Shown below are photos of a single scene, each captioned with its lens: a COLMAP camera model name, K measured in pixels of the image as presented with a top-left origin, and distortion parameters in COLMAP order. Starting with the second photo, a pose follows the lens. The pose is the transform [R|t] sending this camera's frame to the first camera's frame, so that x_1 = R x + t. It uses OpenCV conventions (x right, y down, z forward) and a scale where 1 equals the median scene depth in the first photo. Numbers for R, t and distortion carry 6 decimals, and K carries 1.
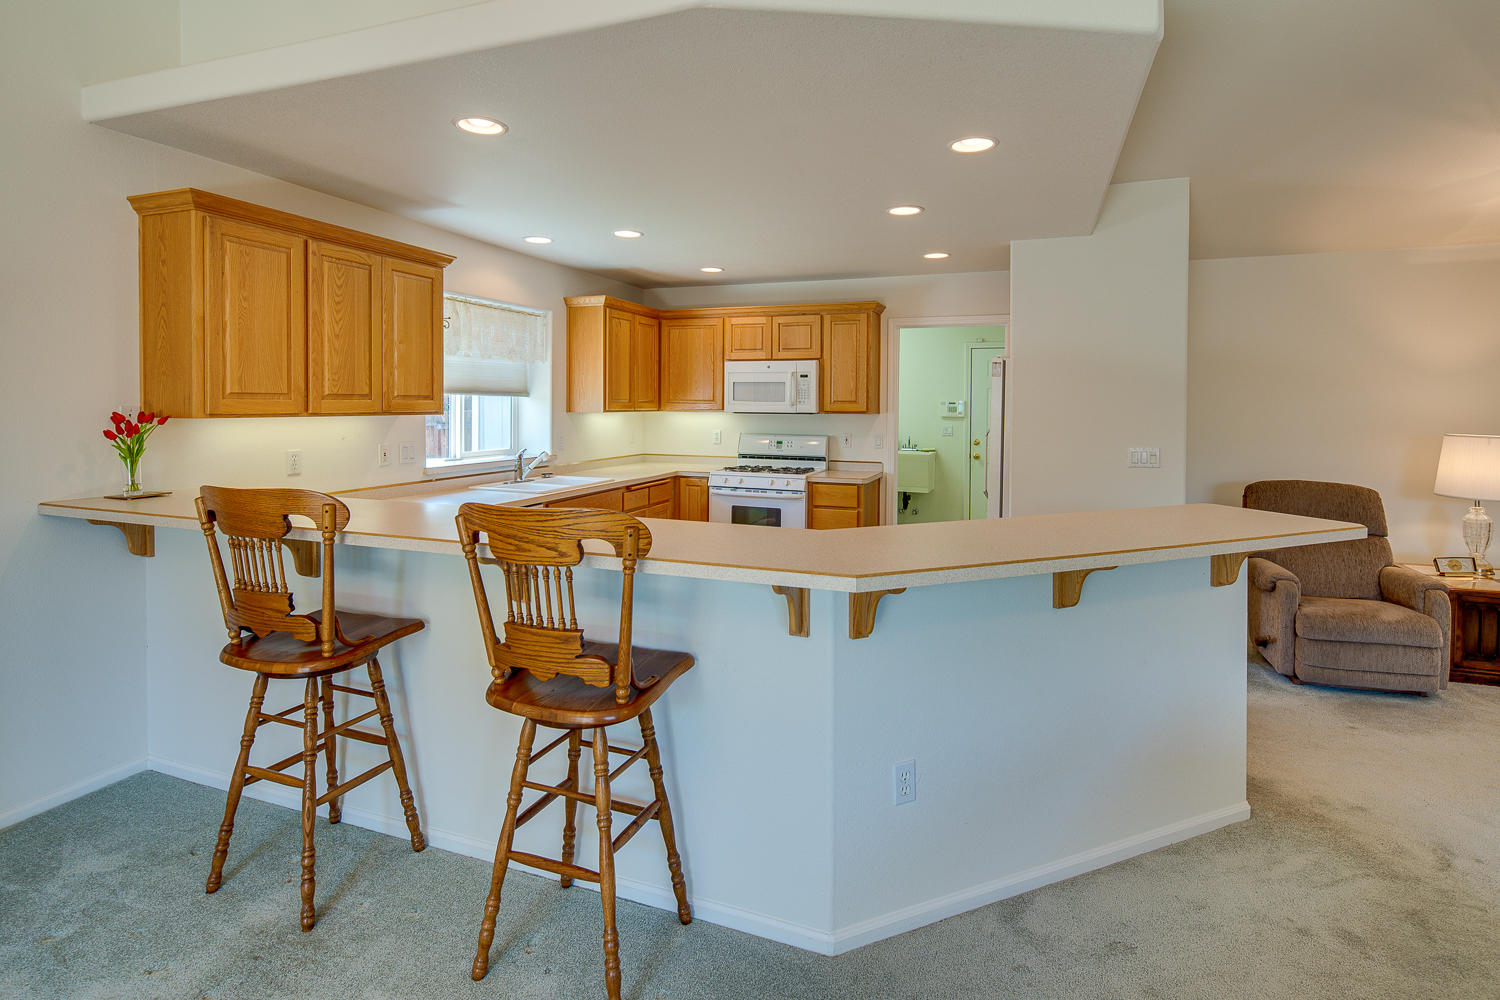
lens RADIAL K [[770.6, 0, 756.2], [0, 770.6, 416.1], [0, 0, 1]] dist [0.002591, -0.002730]
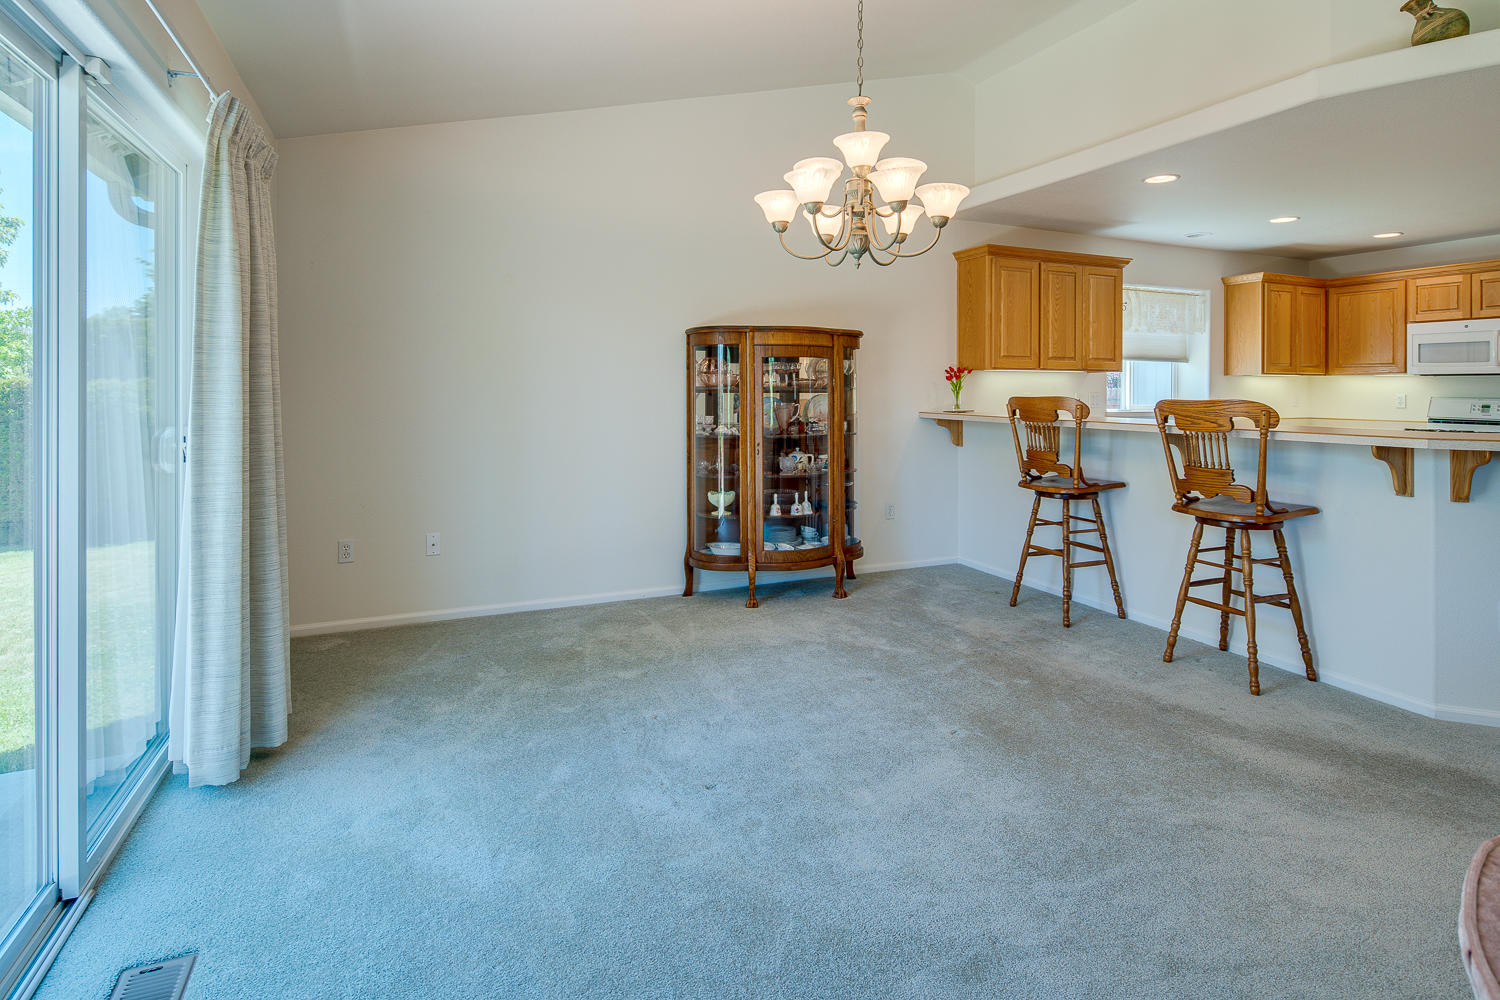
lens RADIAL K [[770.6, 0, 724.6], [0, 770.6, 389.4], [0, 0, 1]] dist [0.002591, -0.002730]
pose [[0.684667, -0.002989, -0.728850, 0.148819], [-0.011781, 0.999816, -0.015166, 0.072568], [0.728761, 0.018970, 0.684506, -0.597867]]
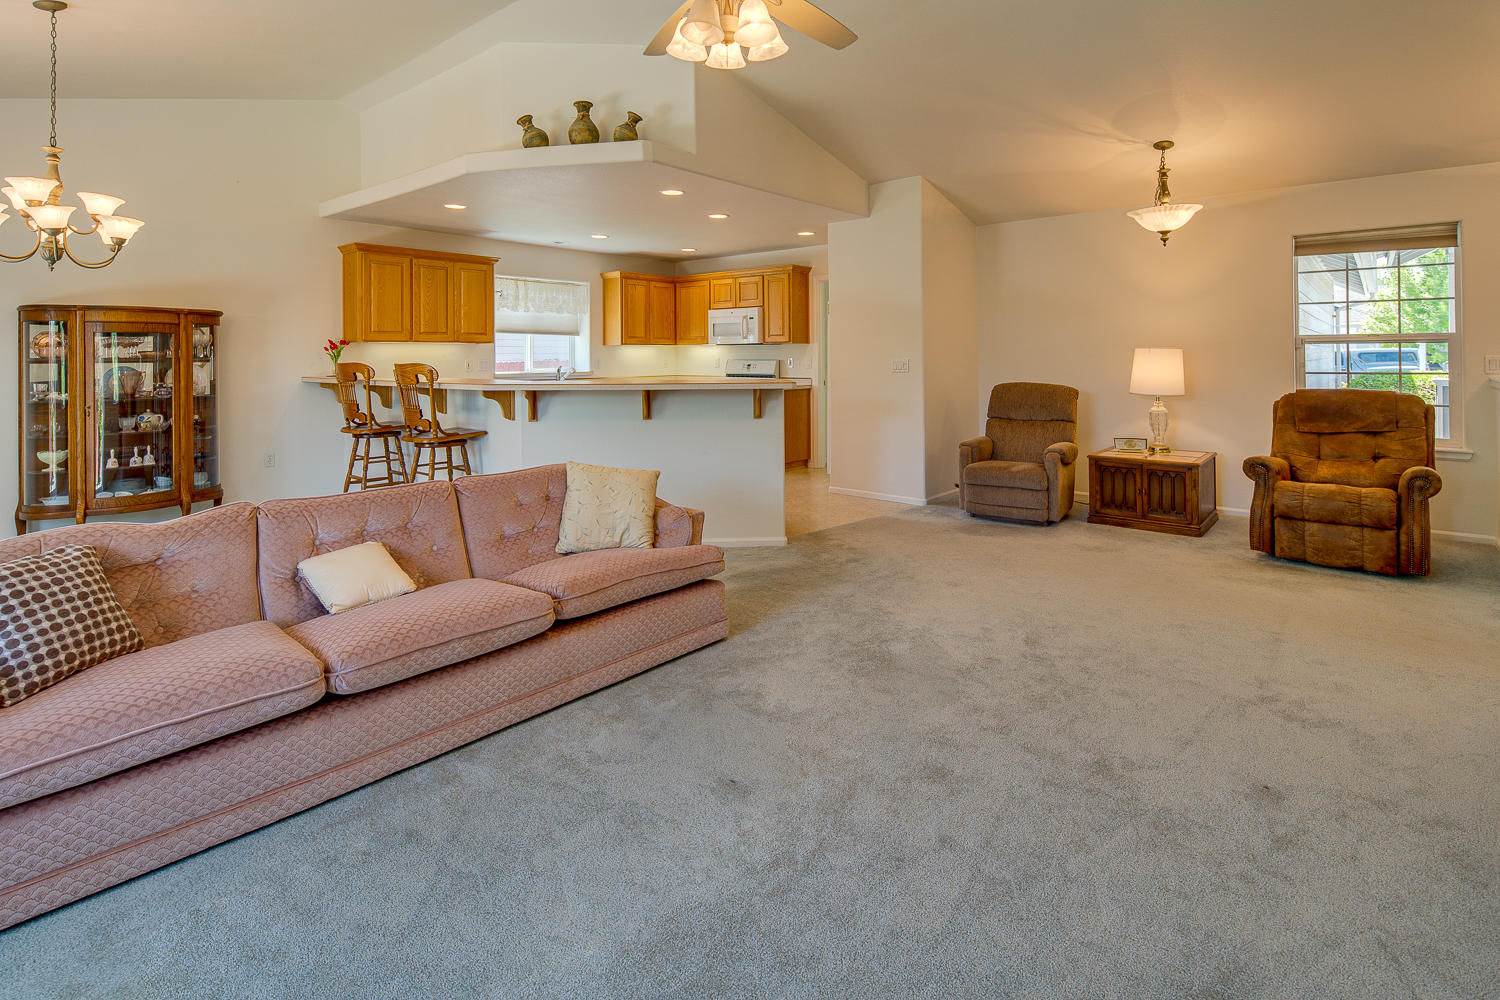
lens RADIAL K [[770.6, 0, 757.8], [0, 770.6, 348.8], [0, 0, 1]] dist [0.002591, -0.002730]
pose [[0.939421, -0.015612, -0.342408, 1.005962], [0.006525, 0.999596, -0.027677, 0.080792], [0.342702, 0.023766, 0.939143, -0.637275]]
